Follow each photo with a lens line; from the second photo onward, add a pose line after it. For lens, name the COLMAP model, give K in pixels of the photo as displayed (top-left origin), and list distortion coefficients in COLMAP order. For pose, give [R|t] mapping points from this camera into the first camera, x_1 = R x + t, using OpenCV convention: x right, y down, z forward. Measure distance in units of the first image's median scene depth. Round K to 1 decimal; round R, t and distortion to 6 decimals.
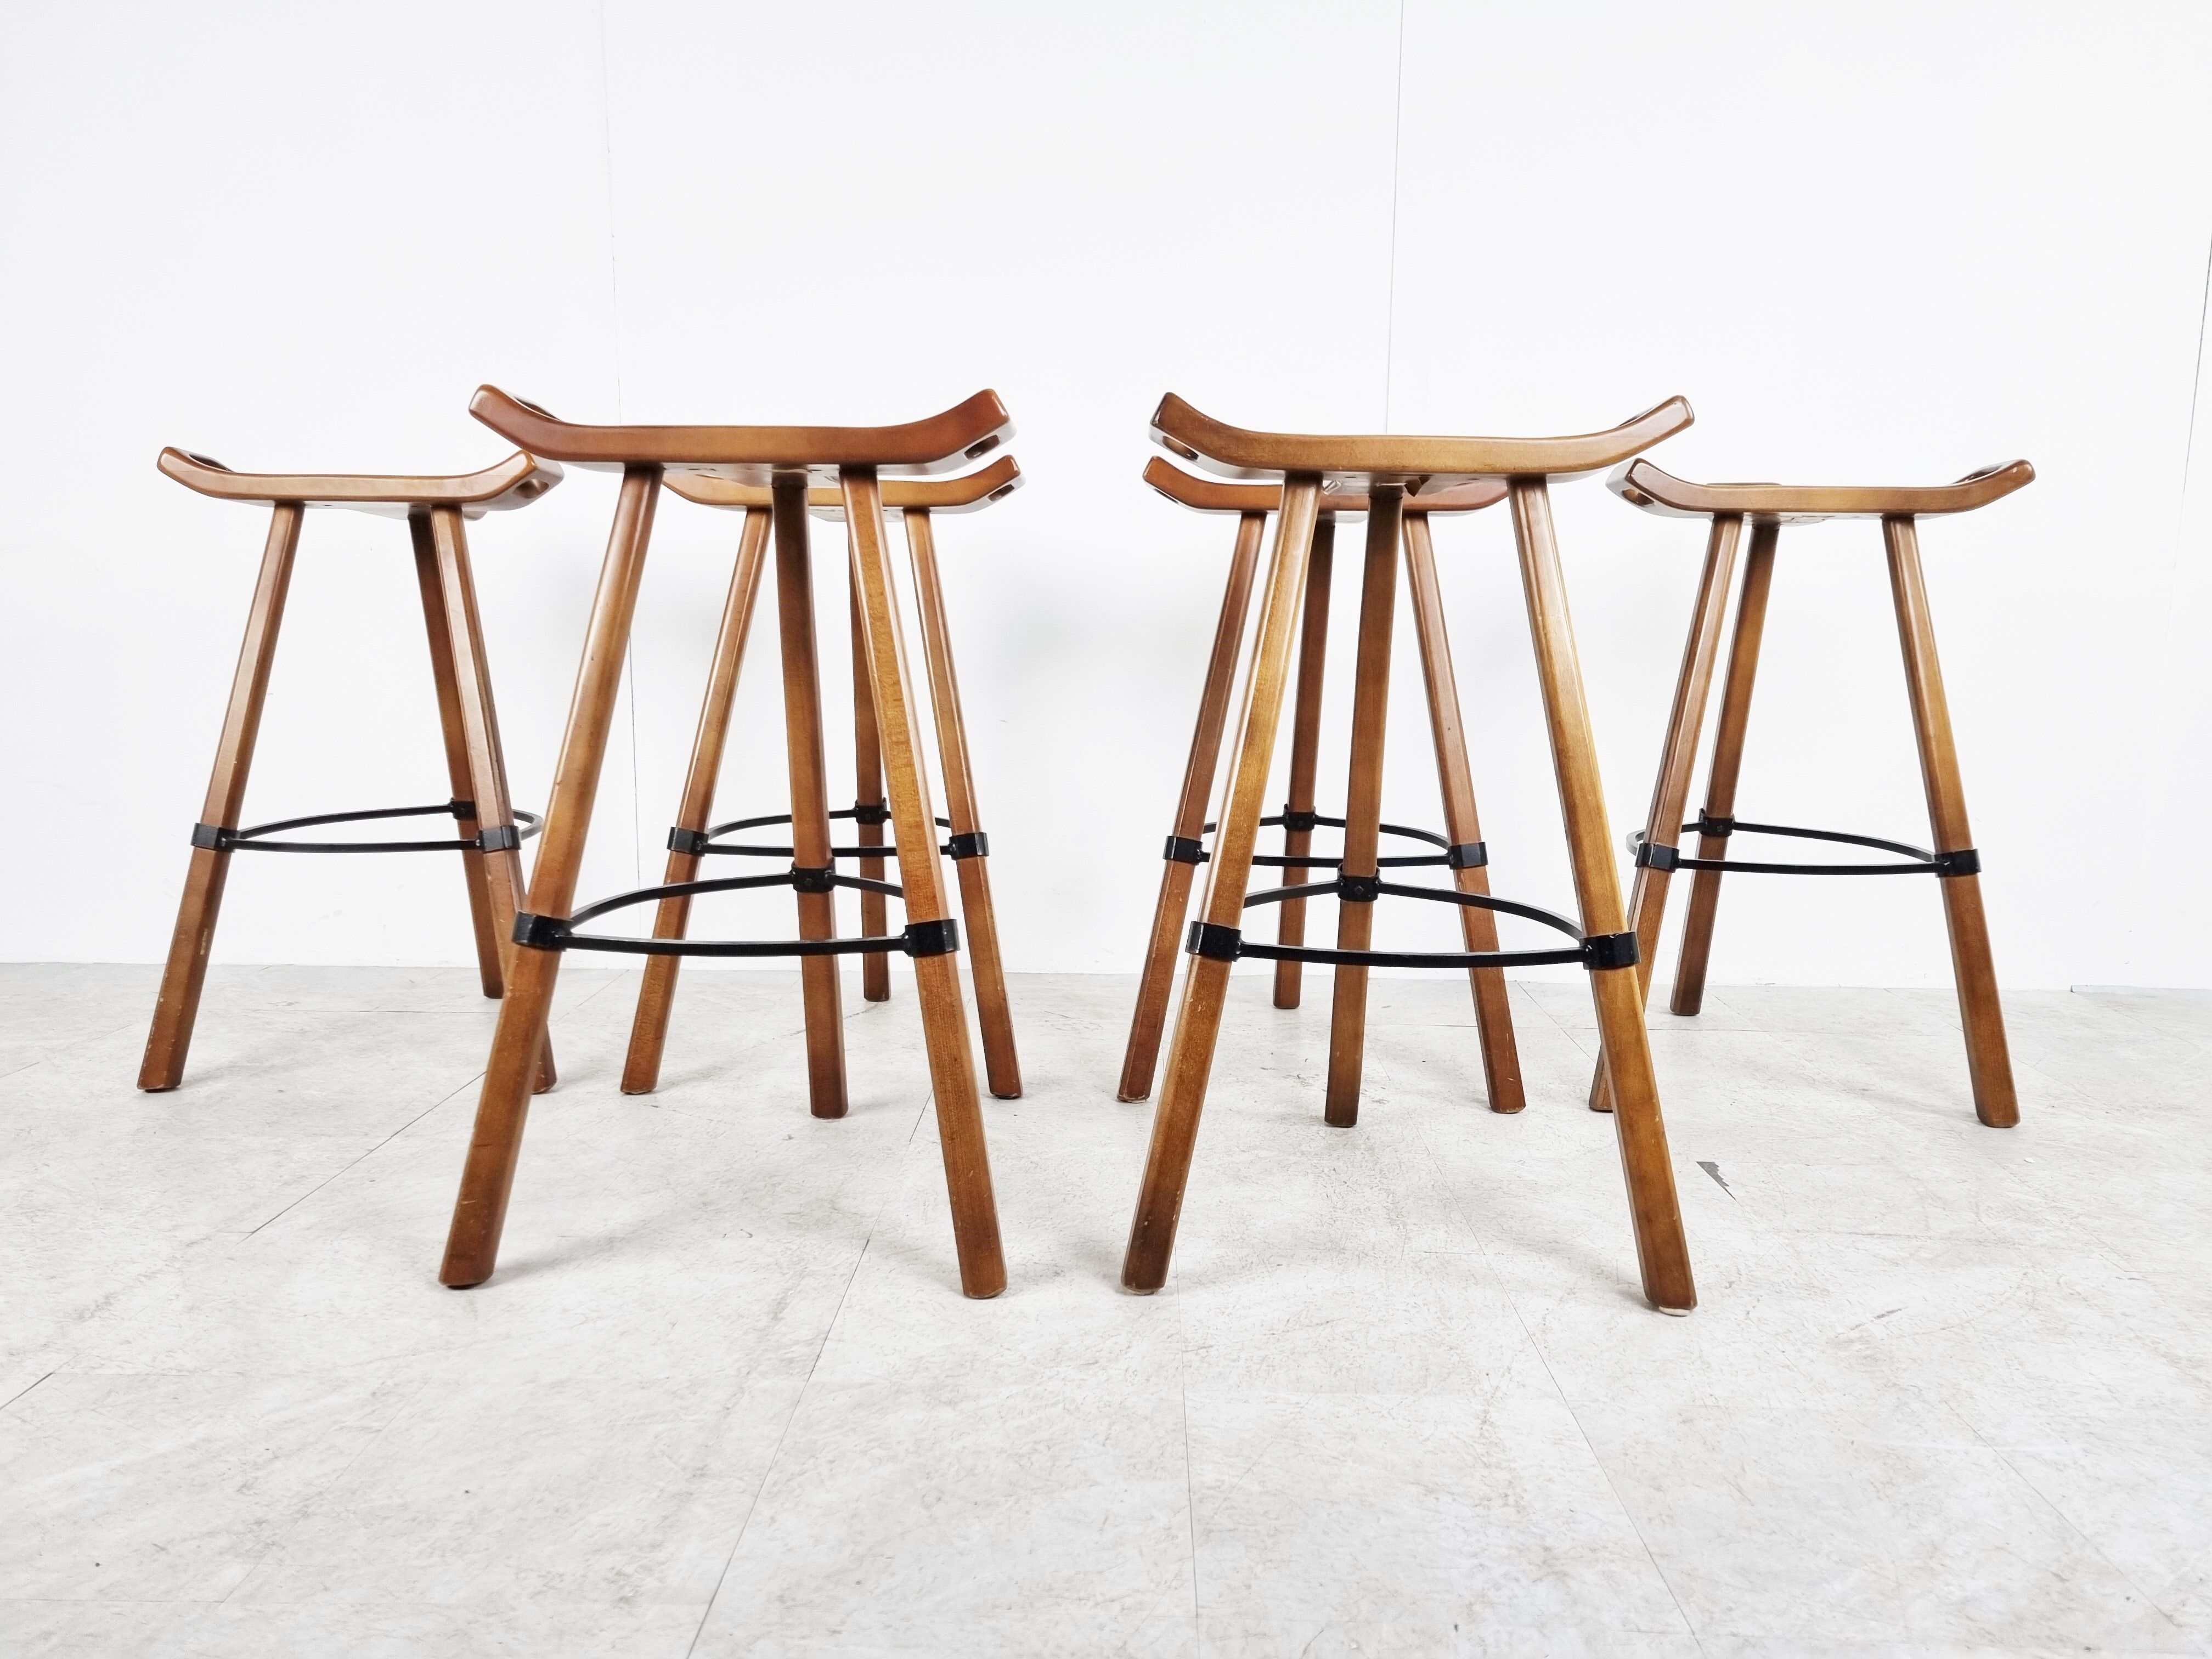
lens RADIAL K [[1654.1, 0, 1105.1], [0, 1654.1, 871.3], [0, 0, 1]] dist [0.067771, -0.048845]
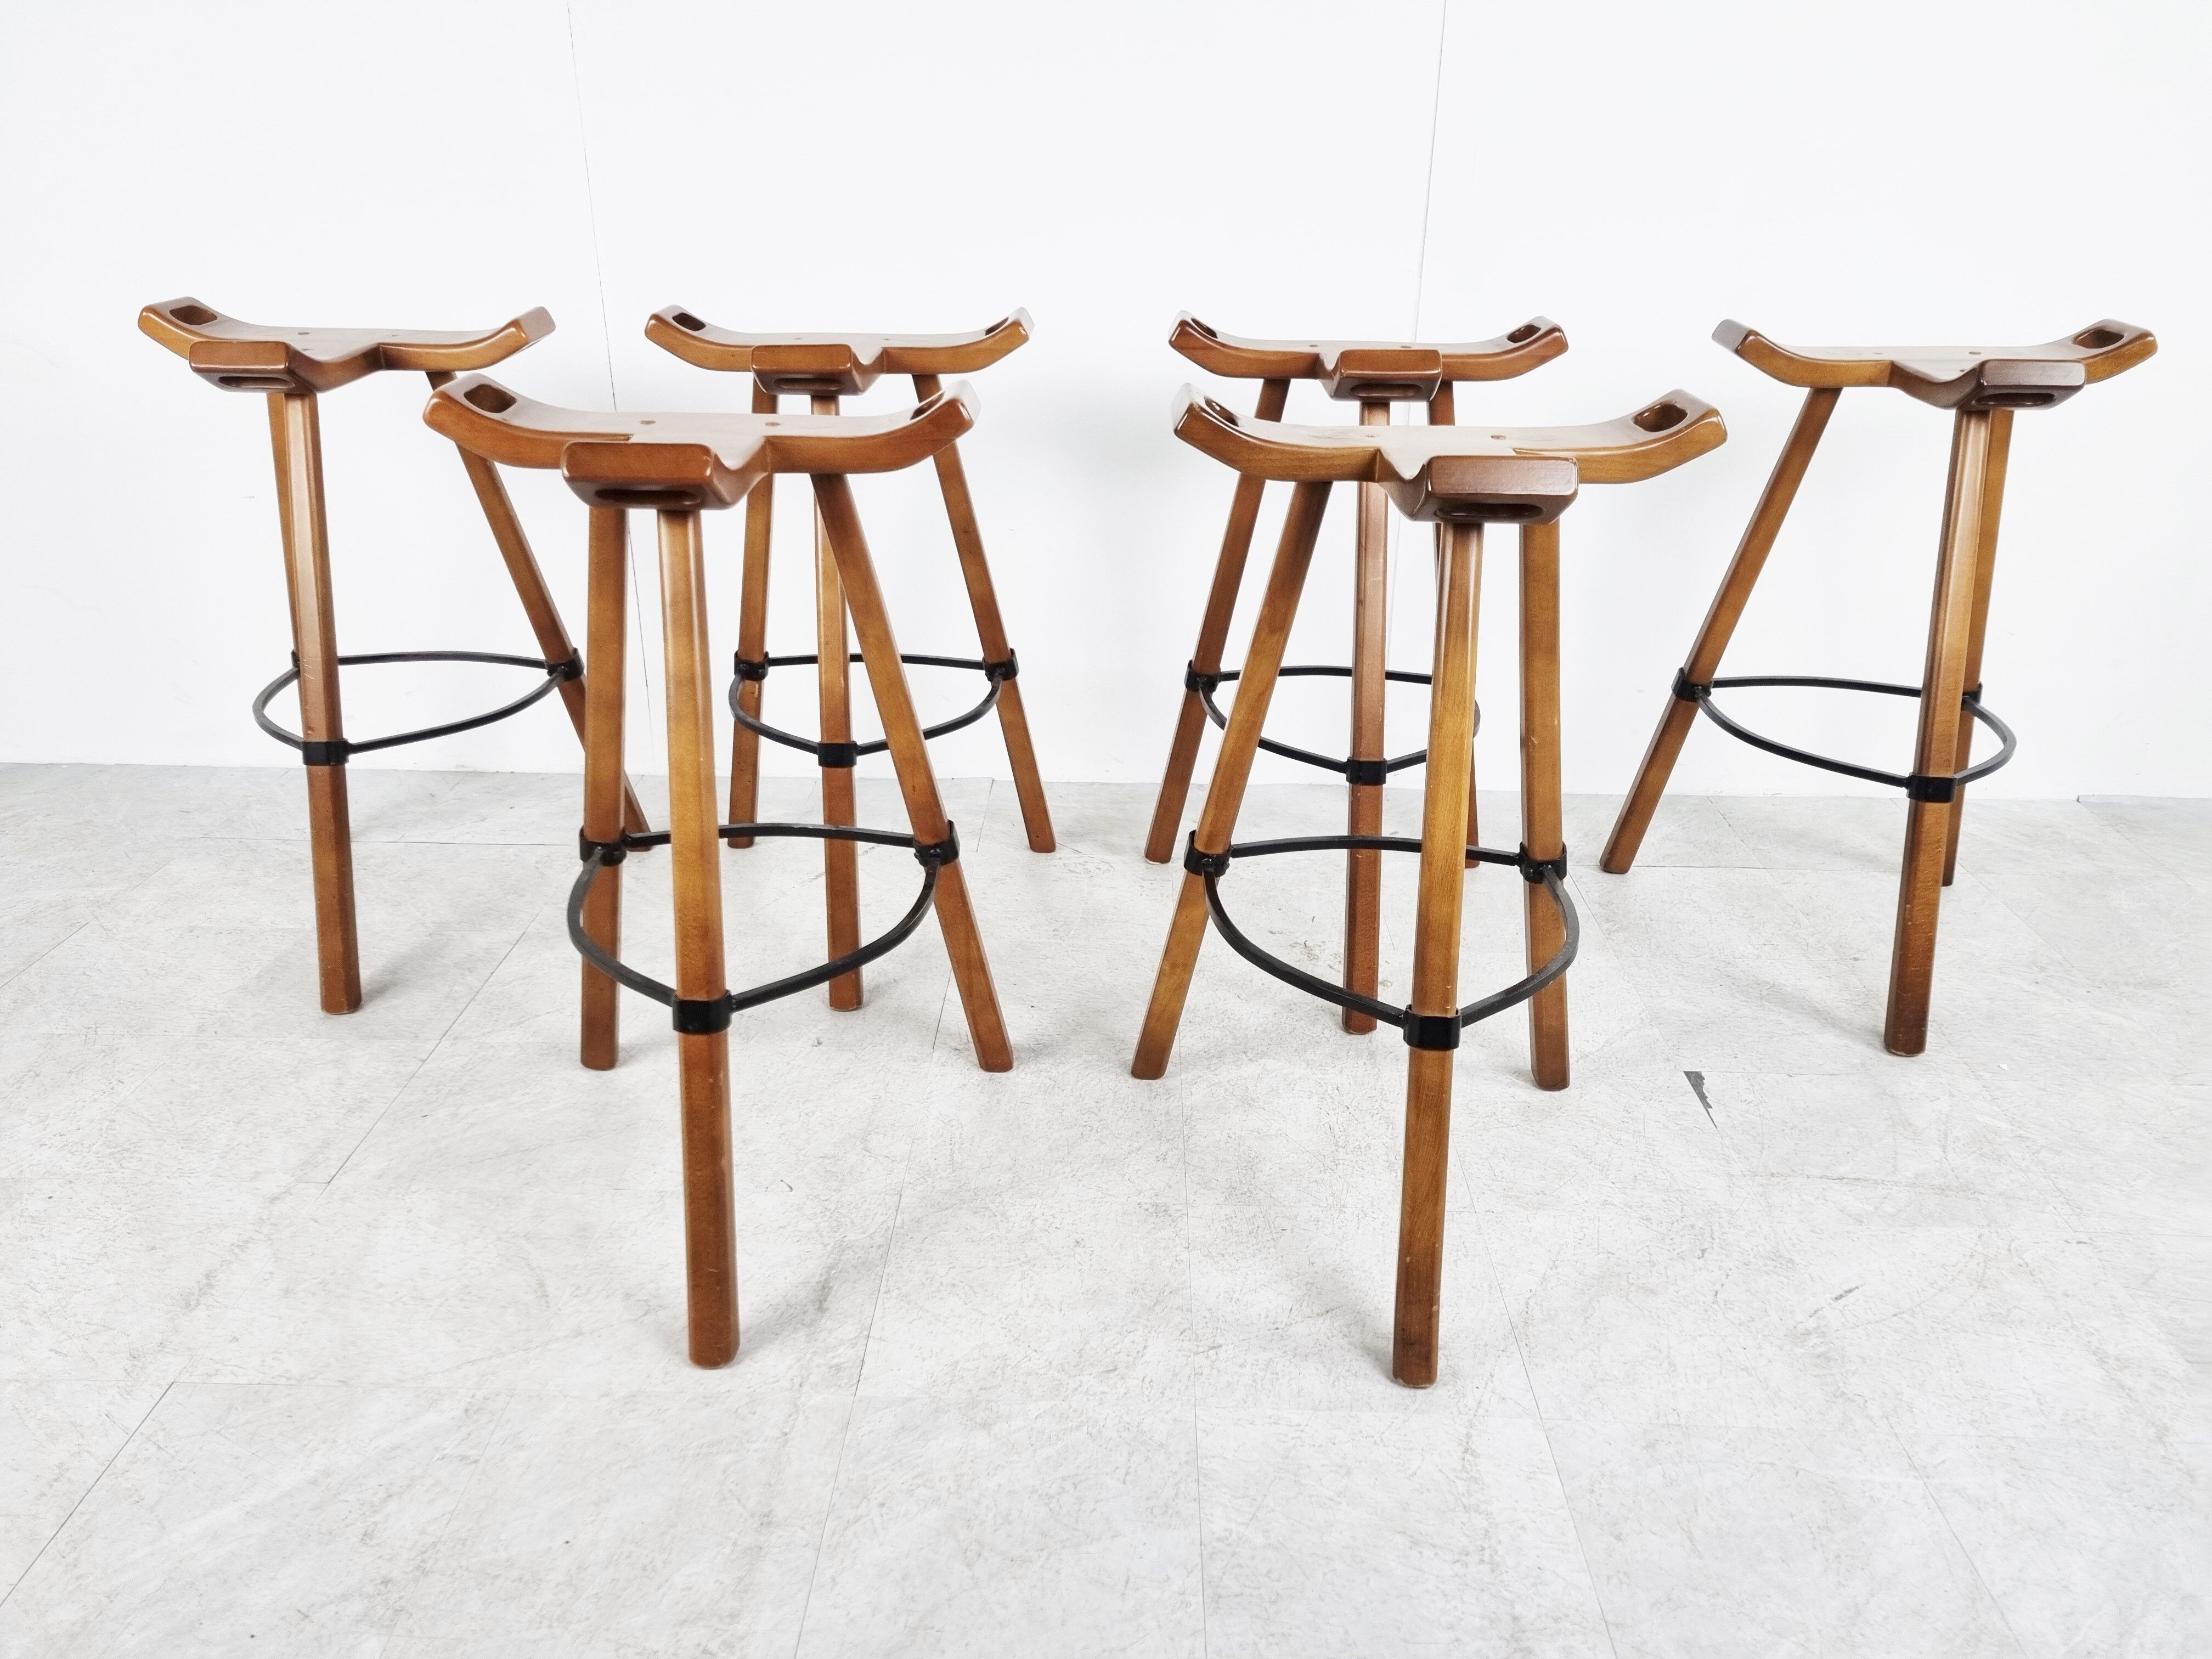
lens RADIAL K [[1654.1, 0, 1090.7], [0, 1654.1, 877.2], [0, 0, 1]] dist [0.067771, -0.048845]
pose [[0.999962, 0.003099, -0.008148, -0.014276], [-0.000820, 0.963947, 0.266093, -0.320345], [0.008679, -0.266076, 0.963913, 0.028179]]
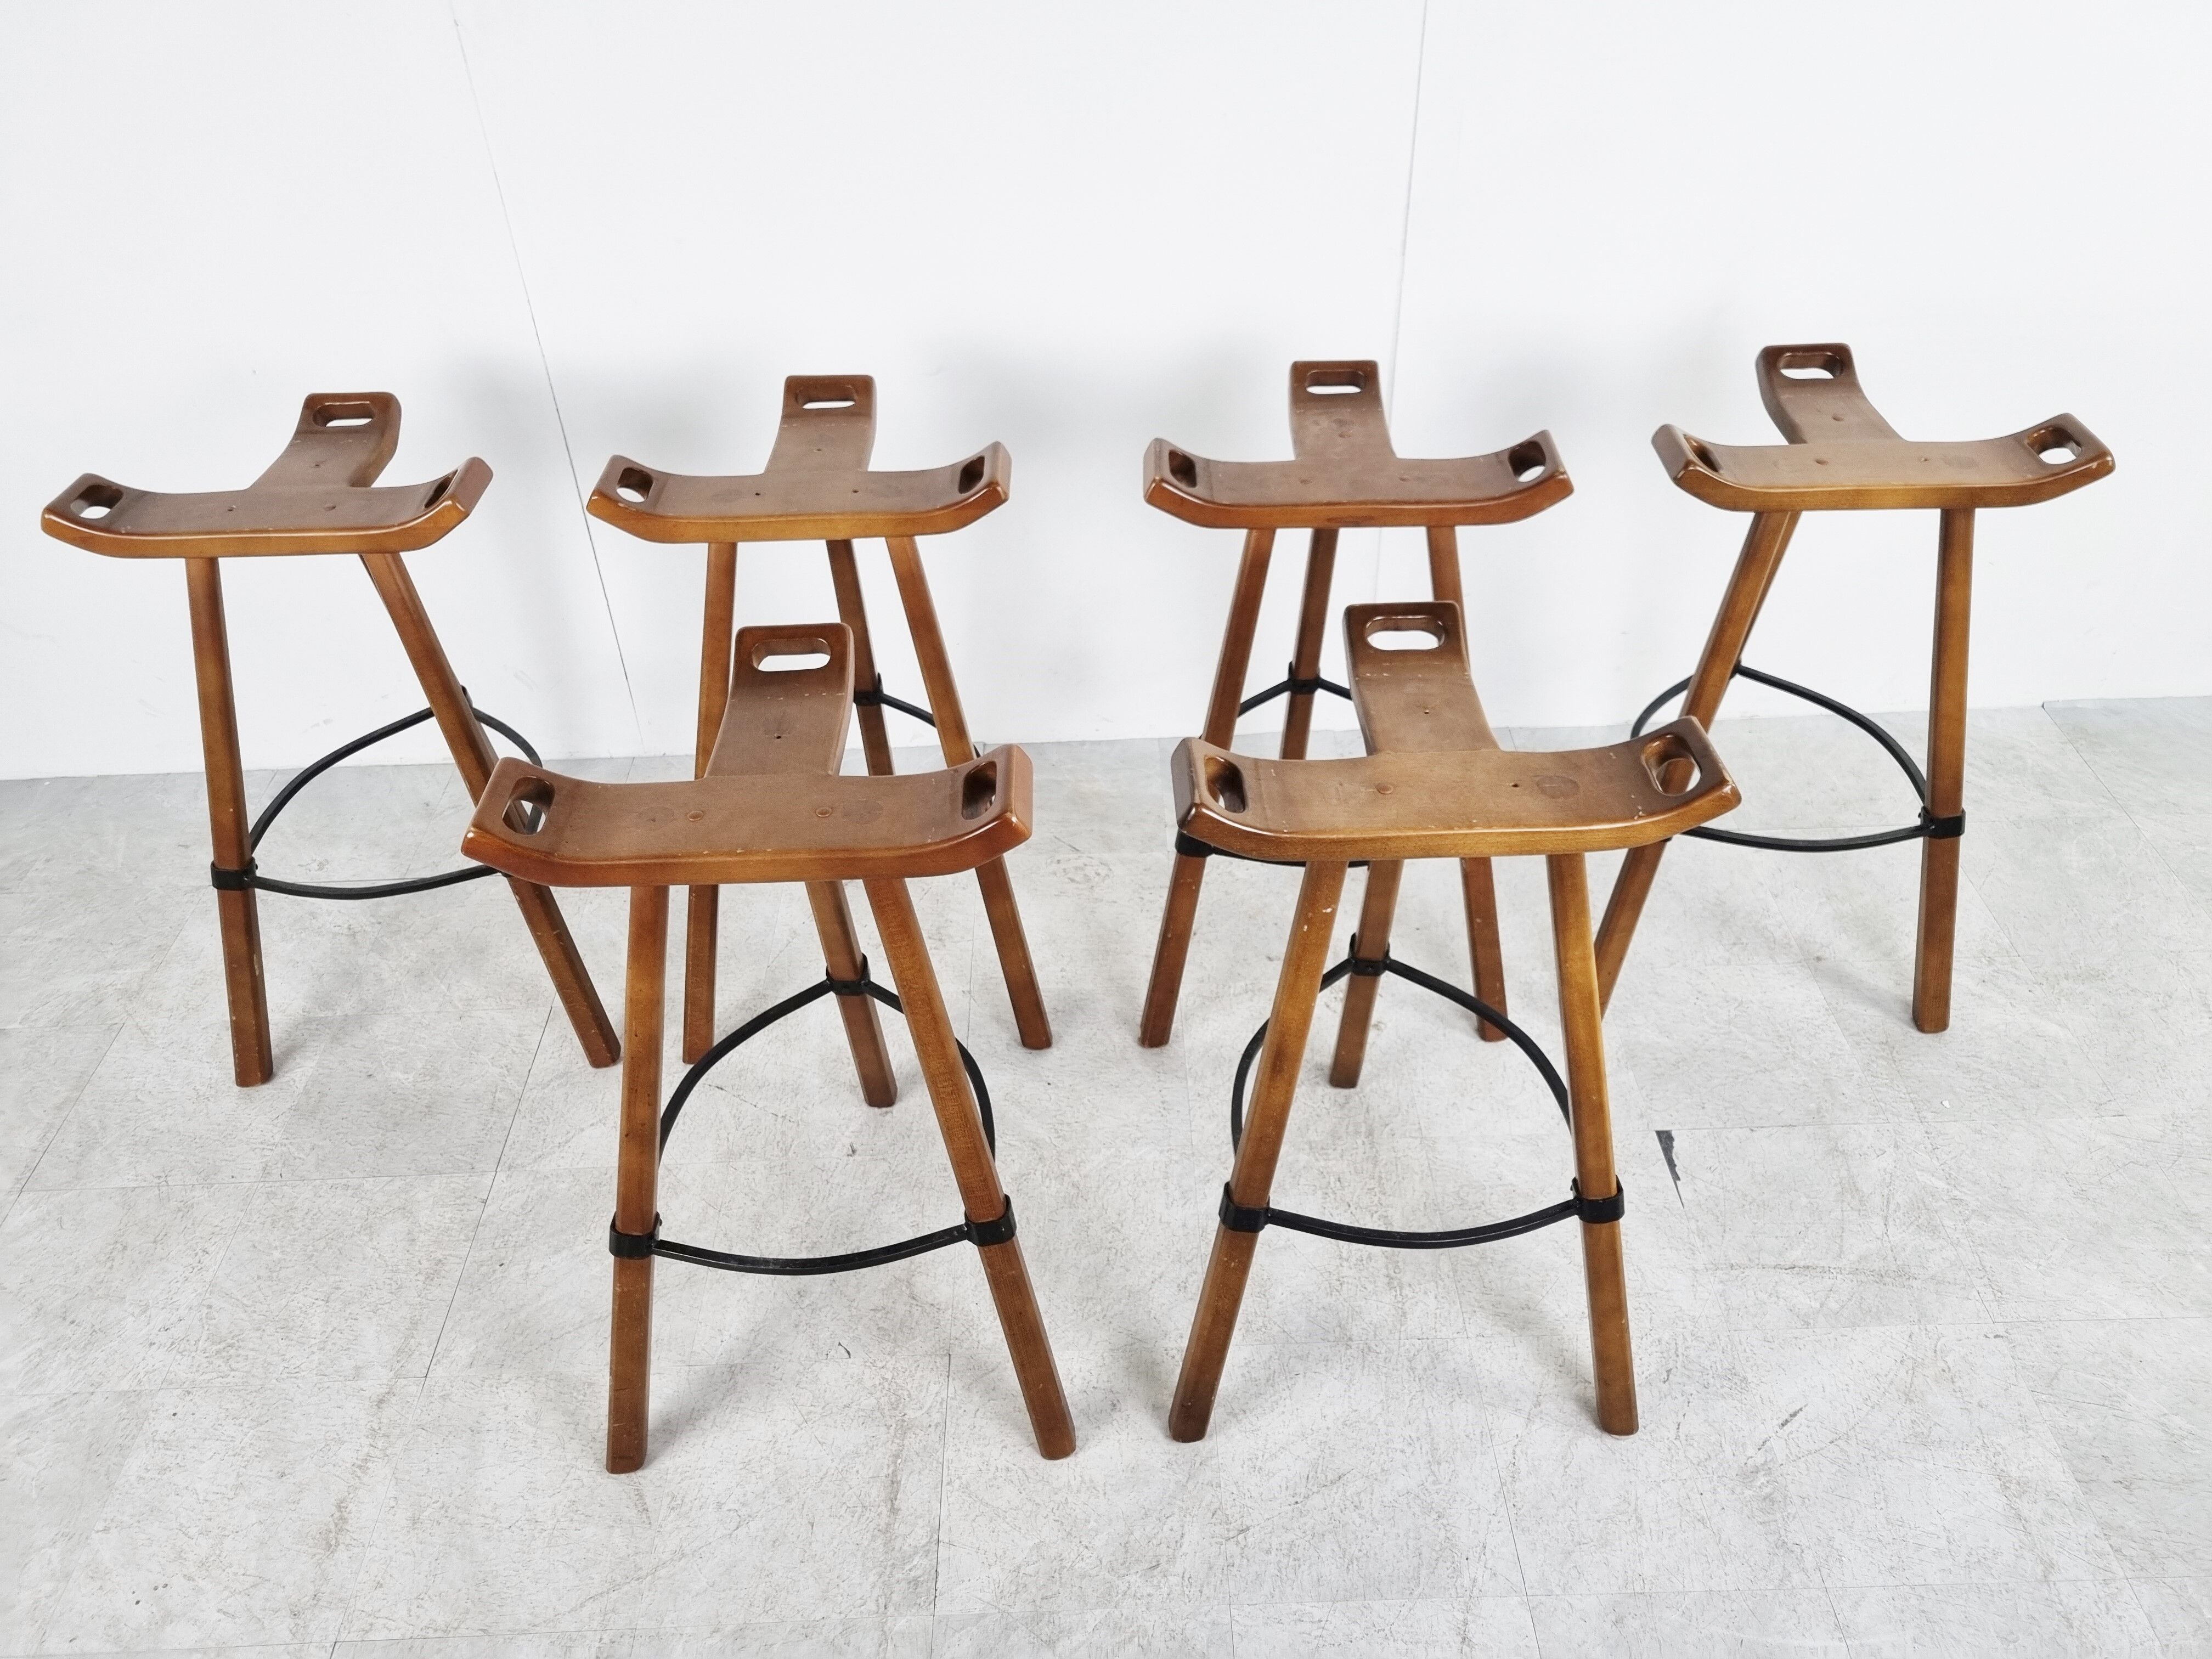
lens RADIAL K [[1654.1, 0, 1114.4], [0, 1654.1, 851.3], [0, 0, 1]] dist [0.067771, -0.048845]
pose [[0.998401, -0.054618, 0.014566, -0.028258], [0.039700, 0.860954, 0.507131, -0.838419], [-0.040240, -0.505742, 0.861746, 0.190472]]
